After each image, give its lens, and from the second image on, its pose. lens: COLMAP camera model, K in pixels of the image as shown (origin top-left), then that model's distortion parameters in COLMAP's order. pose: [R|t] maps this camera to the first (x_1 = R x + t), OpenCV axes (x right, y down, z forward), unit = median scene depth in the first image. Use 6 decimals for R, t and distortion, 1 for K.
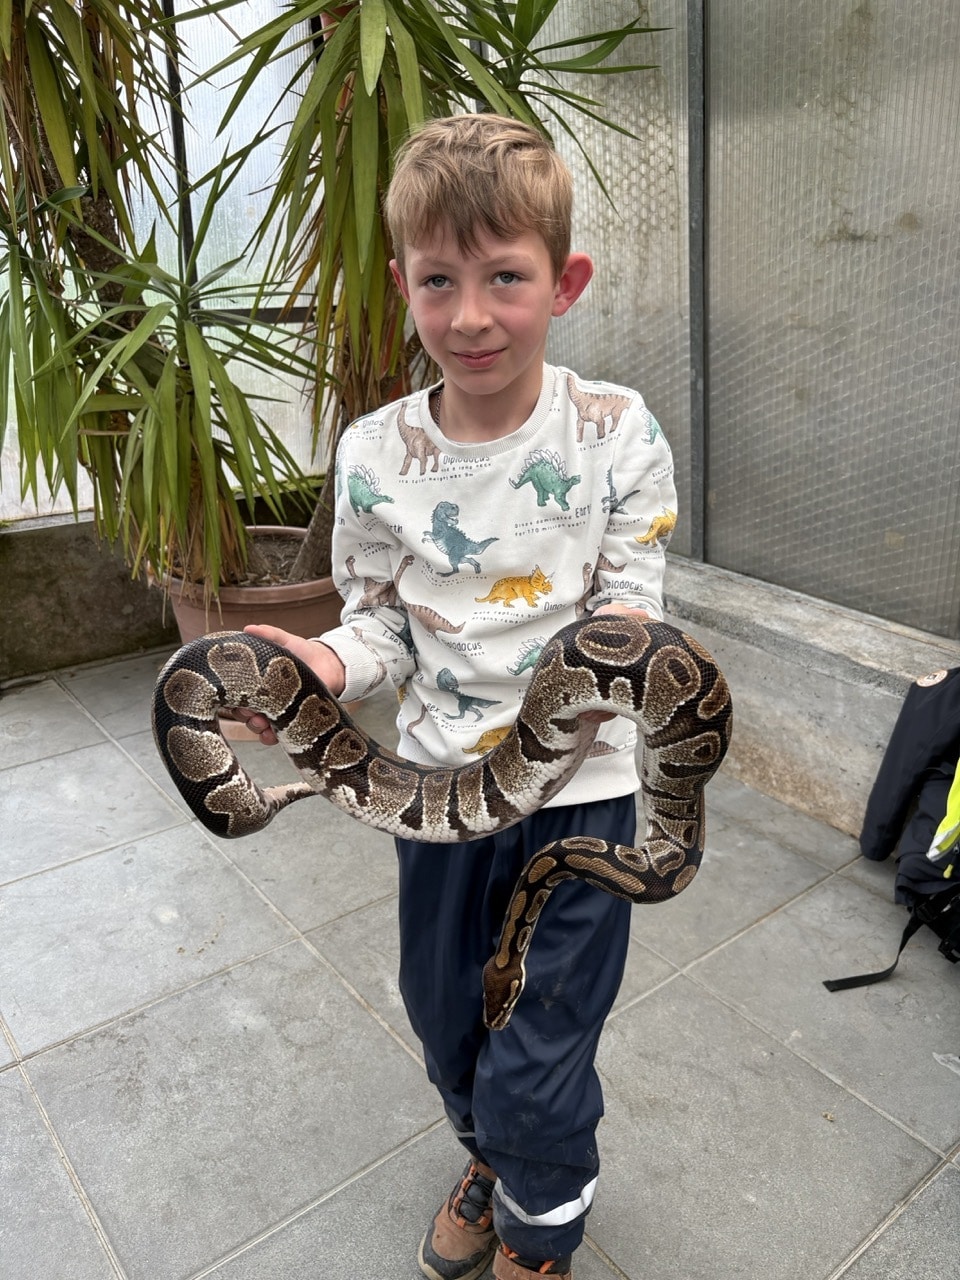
lens RADIAL K [[978.2, 0, 479.9], [0, 978.2, 644.7], [0, 0, 1]] dist [-0.008770, 0.041295]
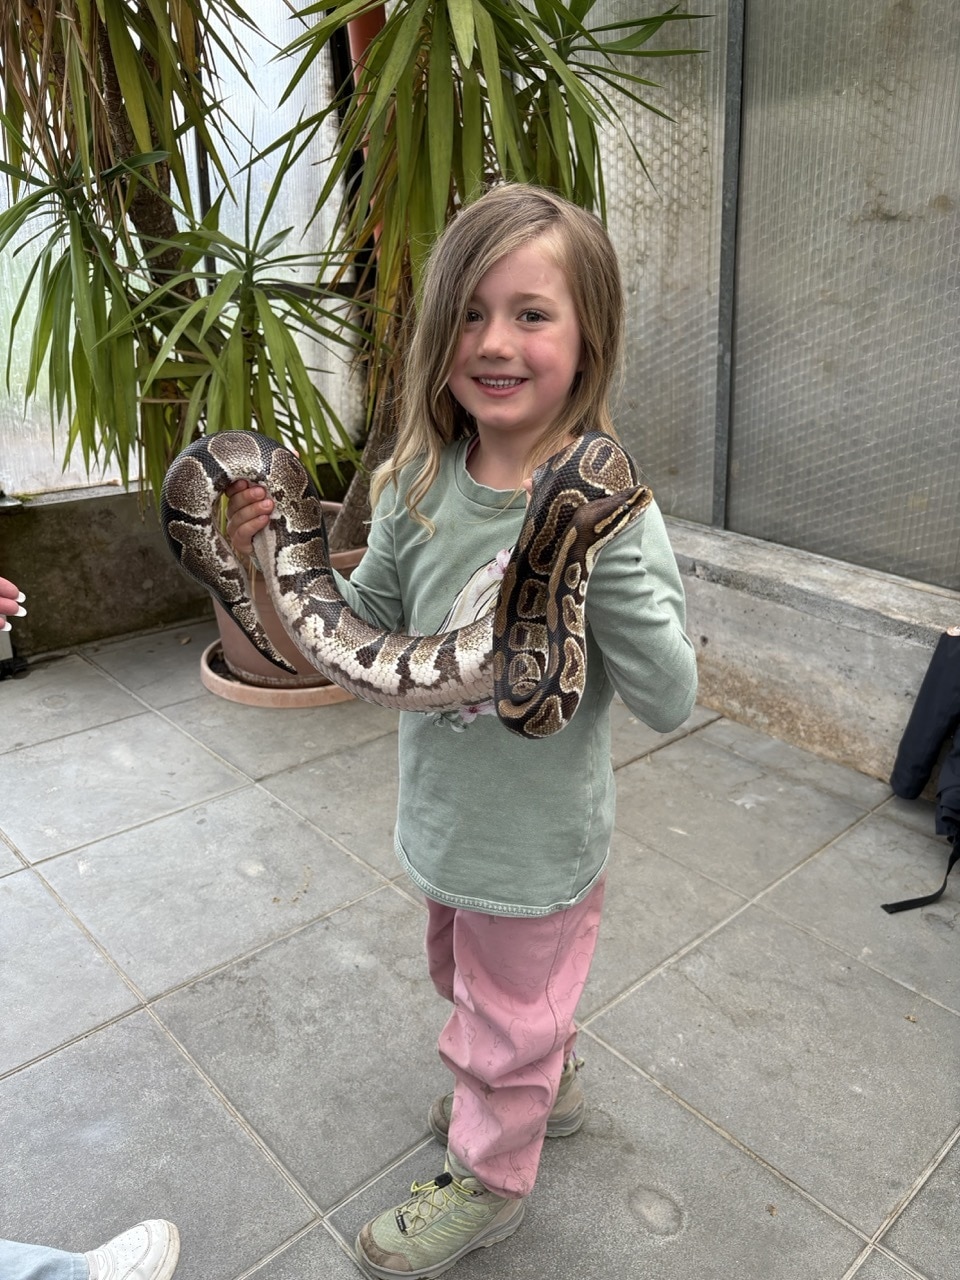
lens RADIAL K [[974.5, 0, 488.8], [0, 974.5, 648.4], [0, 0, 1]] dist [0.005228, 0.008559]
pose [[0.996610, -0.016285, 0.080644, -0.134729], [0.015311, 0.999802, 0.012690, 0.032021], [-0.080835, -0.011412, 0.996662, -0.032530]]
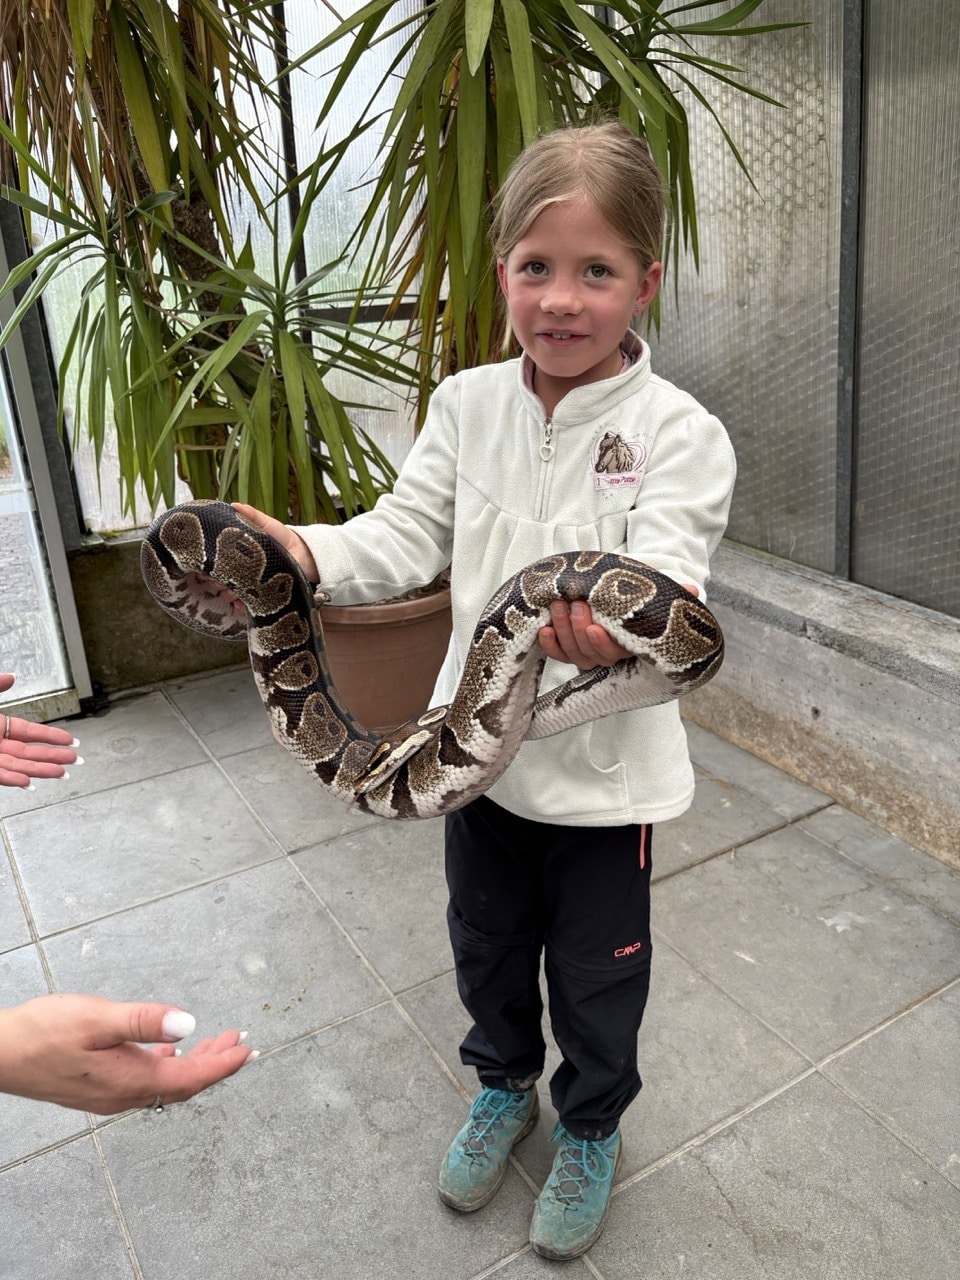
lens RADIAL K [[977.8, 0, 484.5], [0, 977.8, 648.9], [0, 0, 1]] dist [0.006355, 0.006646]
pose [[0.992520, 0.015339, -0.121113, 0.009306], [-0.012544, 0.999638, 0.023811, -0.047597], [0.121434, -0.022113, 0.992353, 0.082753]]
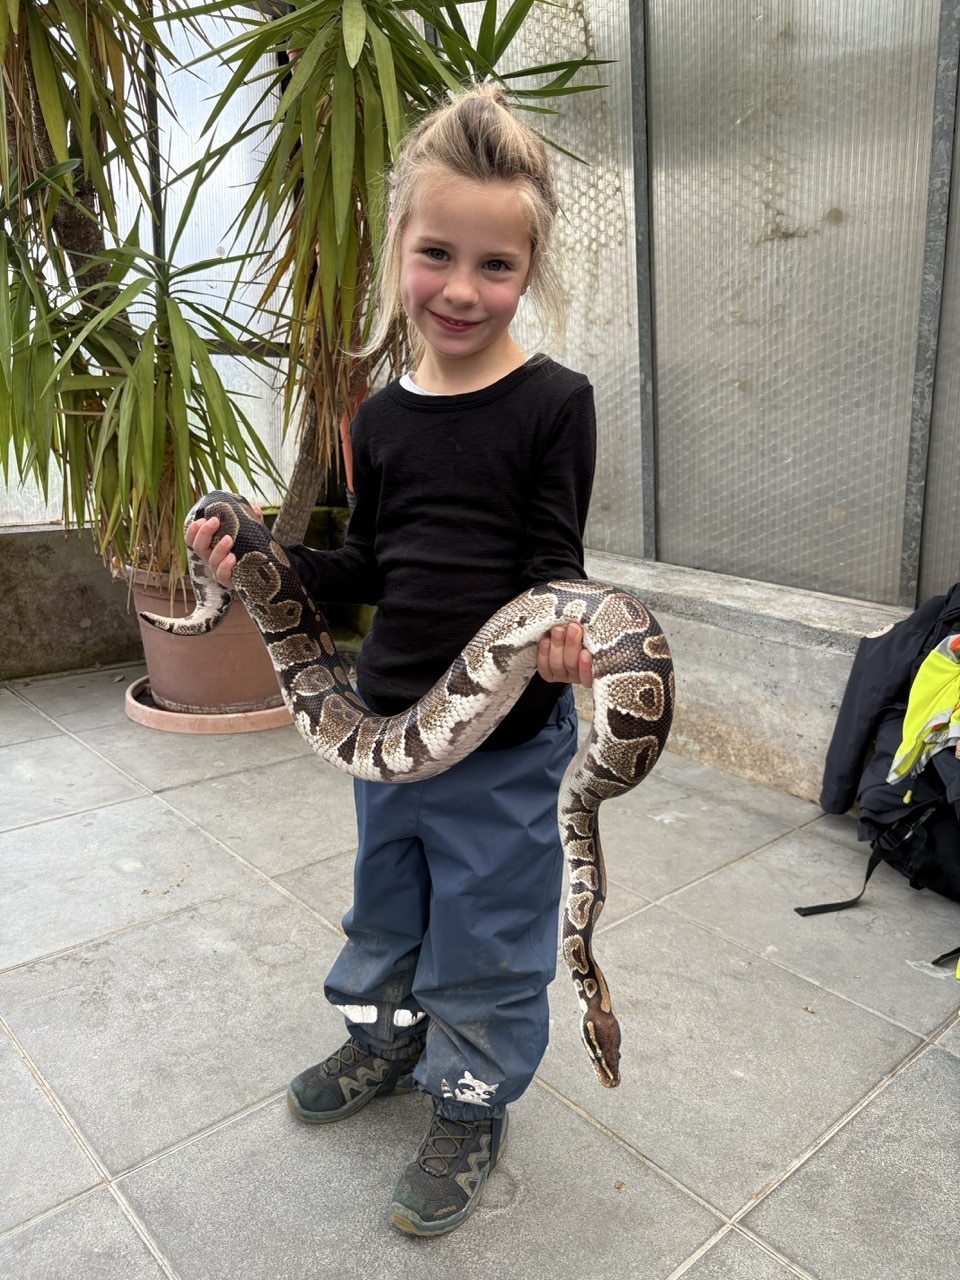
lens RADIAL K [[974.4, 0, 476.0], [0, 974.4, 641.6], [0, 0, 1]] dist [0.008925, 0.010478]
pose [[0.998356, -0.000792, 0.057317, -0.027696], [0.008063, 0.991905, -0.126728, 0.159902], [-0.056753, 0.126981, 0.990280, -0.009840]]
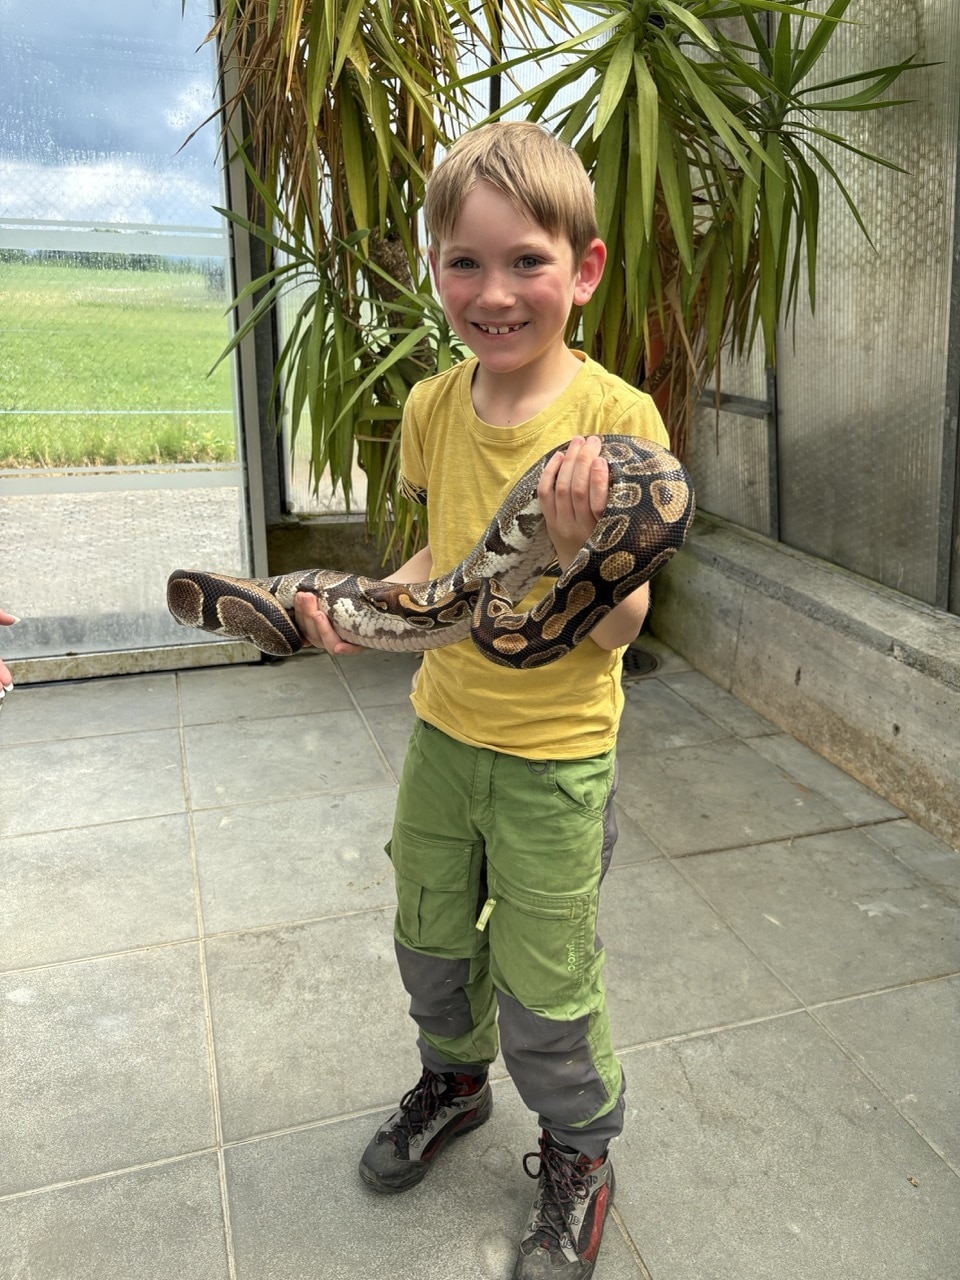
lens RADIAL K [[973.9, 0, 484.8], [0, 973.9, 640.8], [0, 0, 1]] dist [0.007055, 0.001637]
pose [[0.938143, 0.119635, -0.324923, 0.145924], [-0.135058, 0.990516, -0.025247, 0.033165], [0.318821, 0.067569, 0.945403, -0.033578]]
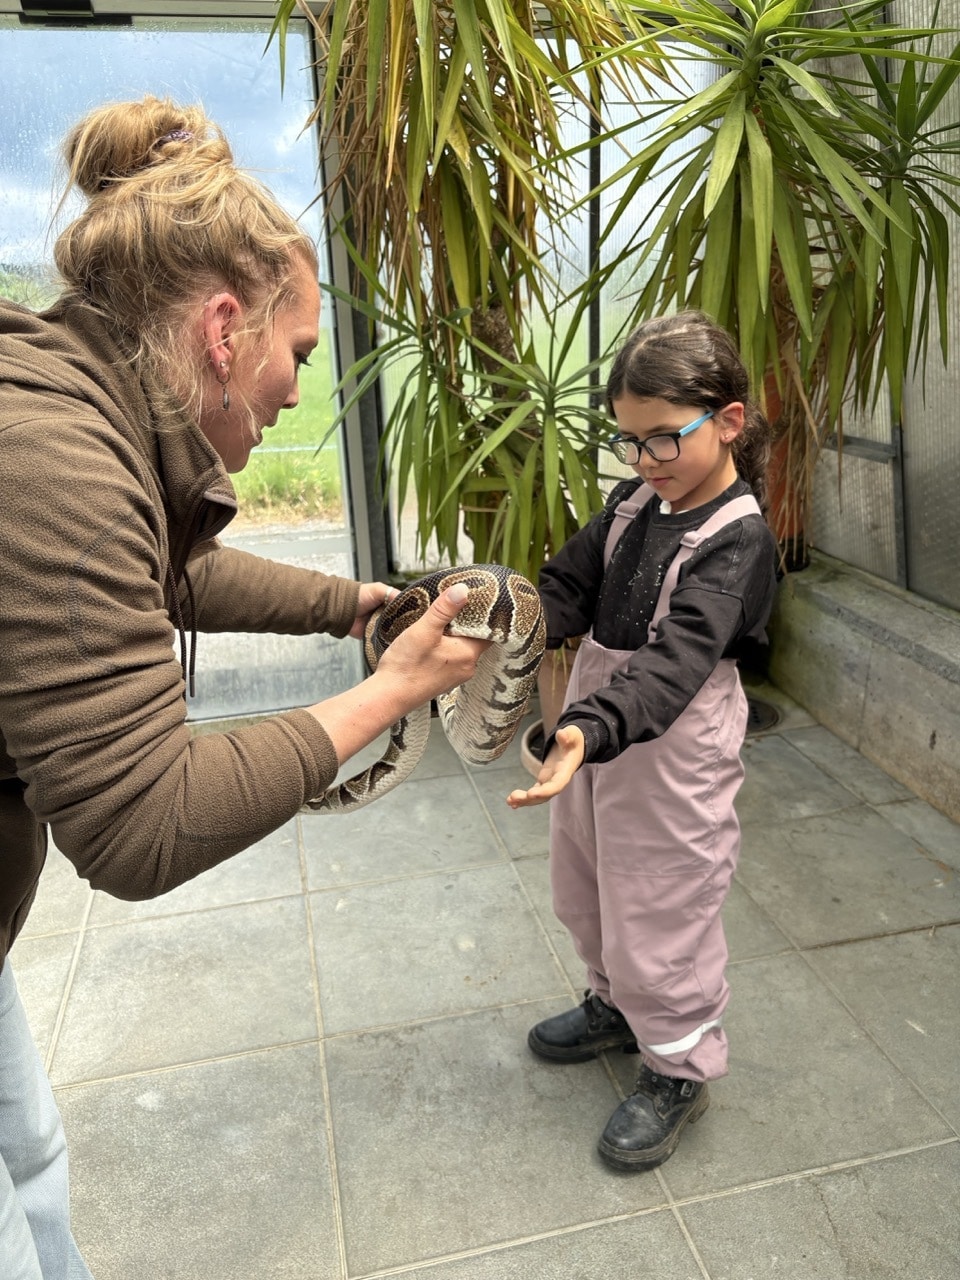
lens RADIAL K [[972.8, 0, 483.3], [0, 972.8, 648.9], [0, 0, 1]] dist [0.029648, -0.040484]
pose [[0.899921, 0.100460, -0.424322, 0.122180], [-0.116183, 0.993164, -0.011271, -0.042673], [0.420289, 0.059442, 0.905441, -0.021164]]
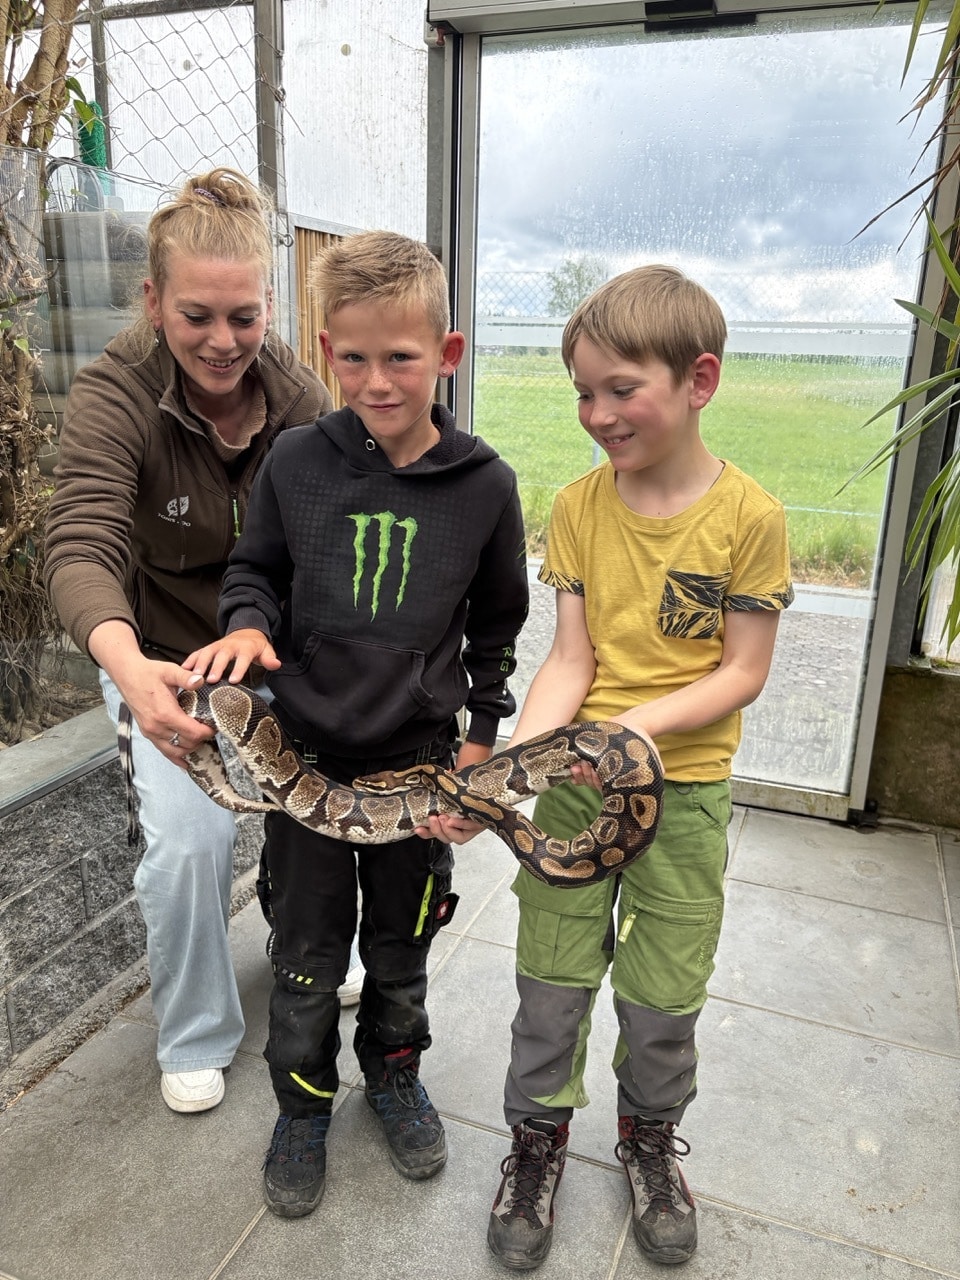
lens RADIAL K [[972.8, 0, 483.3], [0, 972.8, 648.9], [0, 0, 1]] dist [0.029648, -0.040484]
pose [[0.505559, 0.238496, -0.829174, 0.095761], [-0.343971, 0.937074, 0.059807, -0.051703], [0.791261, 0.254976, 0.555782, 0.144574]]
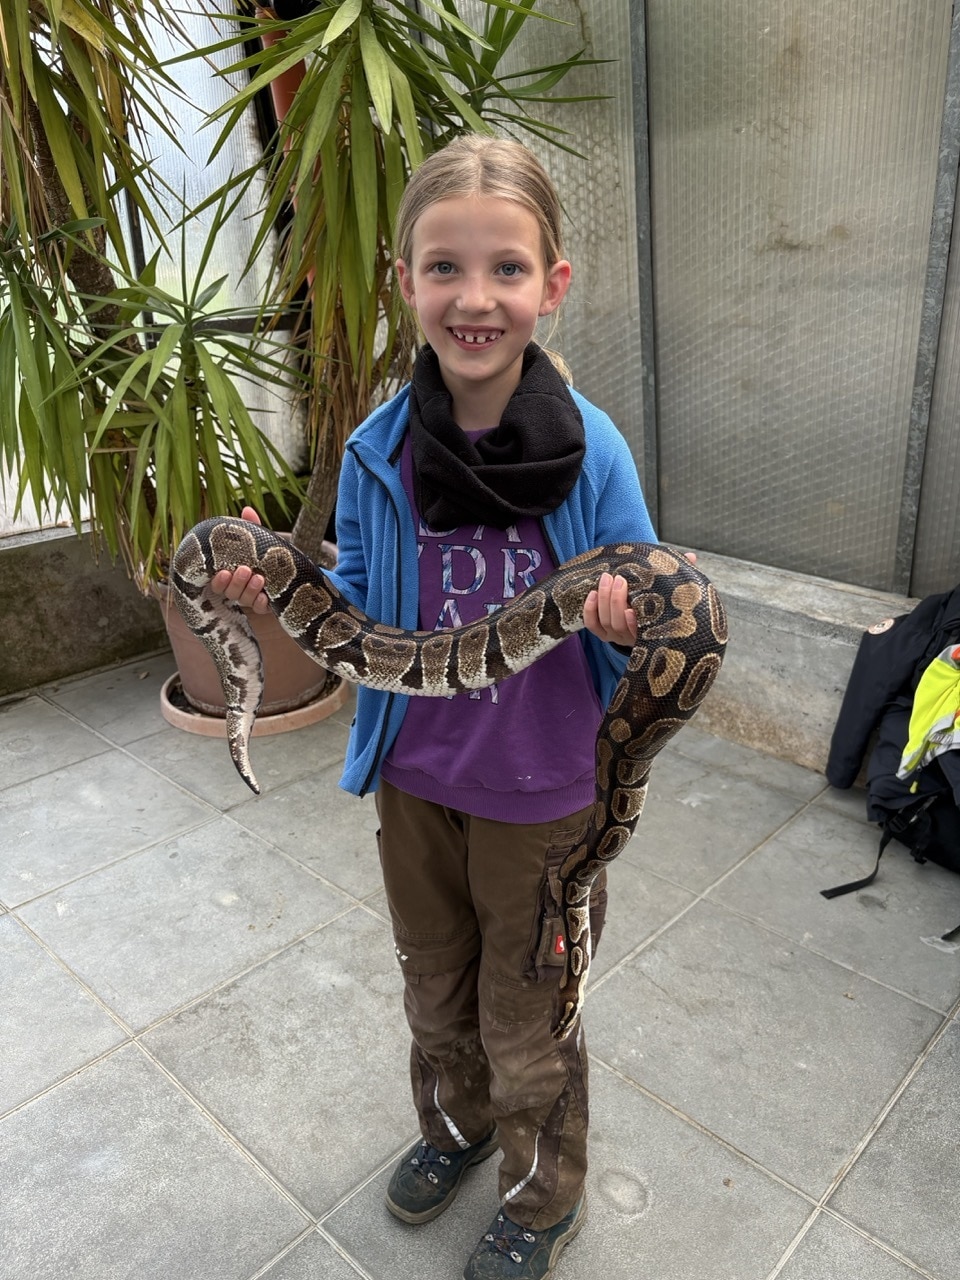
lens RADIAL K [[976.3, 0, 483.3], [0, 976.3, 647.7], [0, 0, 1]] dist [-0.011074, 0.048910]
pose [[0.989630, -0.074920, 0.122553, -0.135203], [0.073640, 0.997173, 0.014952, 0.006753], [-0.123327, -0.005772, 0.992349, -0.081707]]
